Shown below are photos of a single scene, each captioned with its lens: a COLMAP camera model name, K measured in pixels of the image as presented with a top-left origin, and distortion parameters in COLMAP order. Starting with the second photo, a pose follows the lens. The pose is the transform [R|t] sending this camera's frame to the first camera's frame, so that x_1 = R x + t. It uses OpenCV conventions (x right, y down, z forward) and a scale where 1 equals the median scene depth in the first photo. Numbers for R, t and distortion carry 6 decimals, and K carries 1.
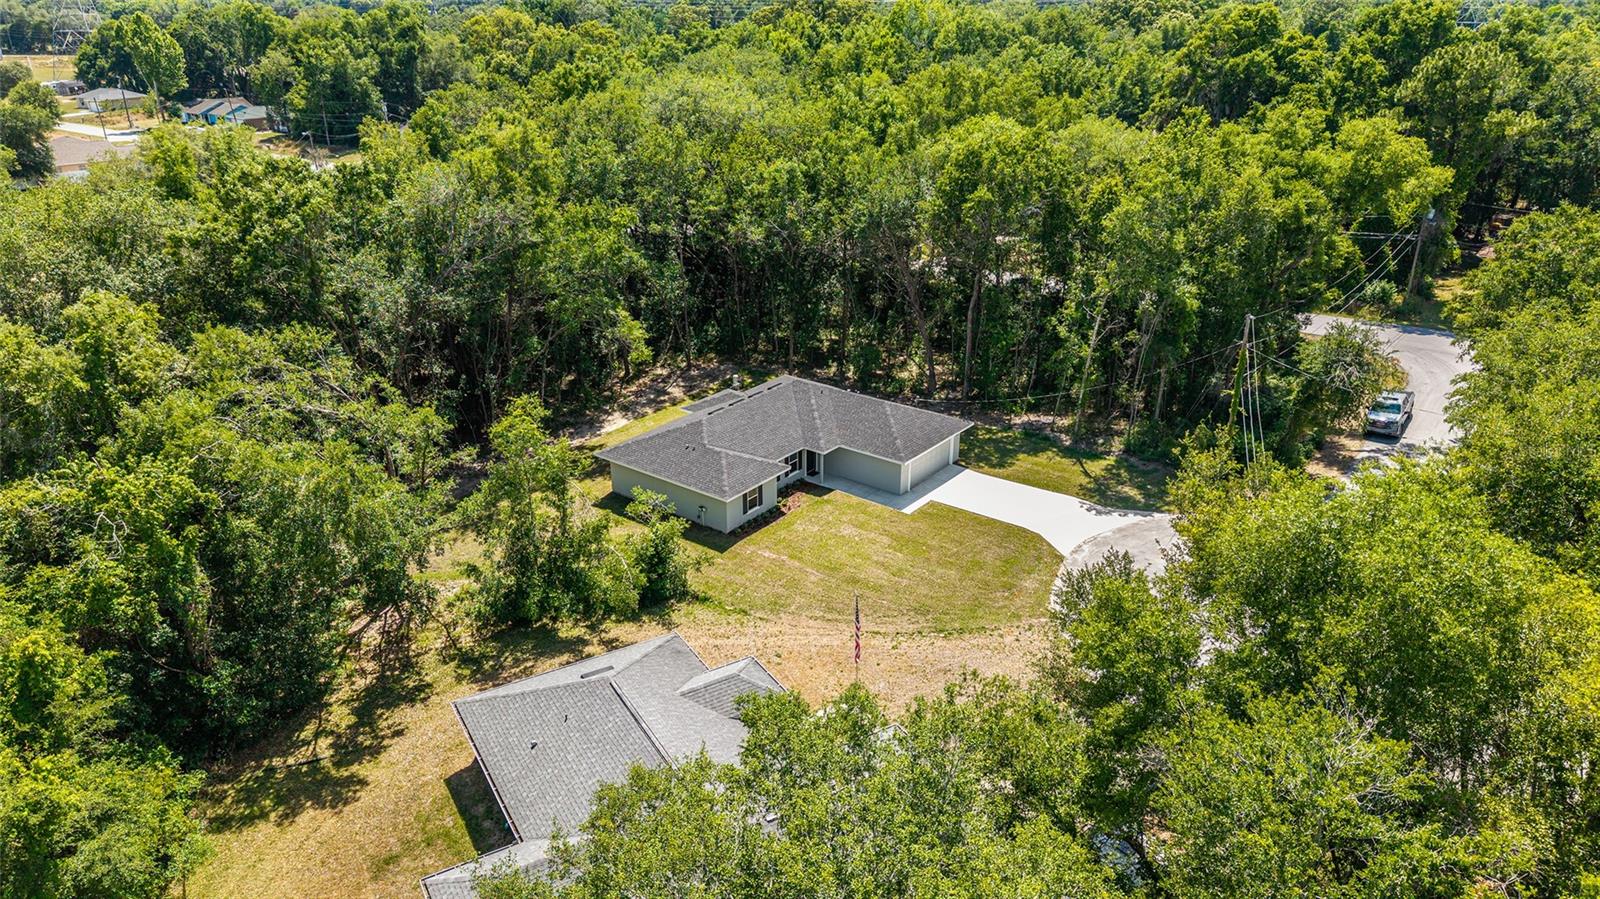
lens RADIAL K [[1070.3, 0, 800.0], [0, 1070.3, 449.5], [0, 0, 1]] dist [0.008842, -0.016484]
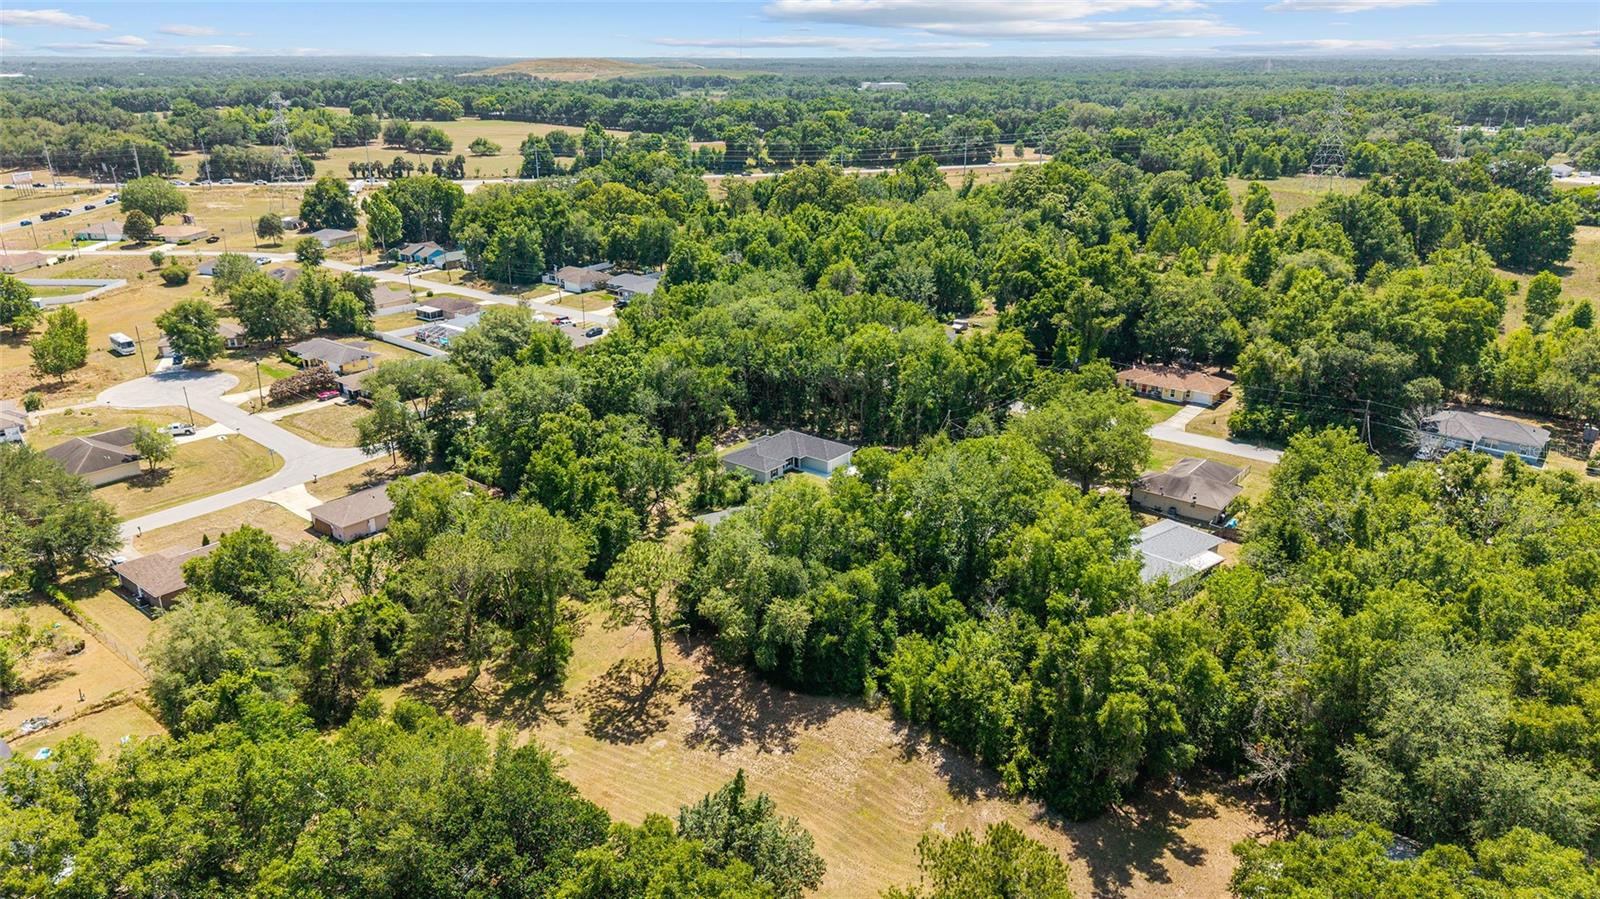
lens RADIAL K [[1070.3, 0, 800.0], [0, 1070.3, 449.5], [0, 0, 1]] dist [0.008842, -0.016484]
pose [[0.999808, 0.007300, -0.018177, 0.059477], [-0.008224, 0.998649, -0.051308, 0.102328], [0.017778, 0.051447, 0.998517, -1.467048]]
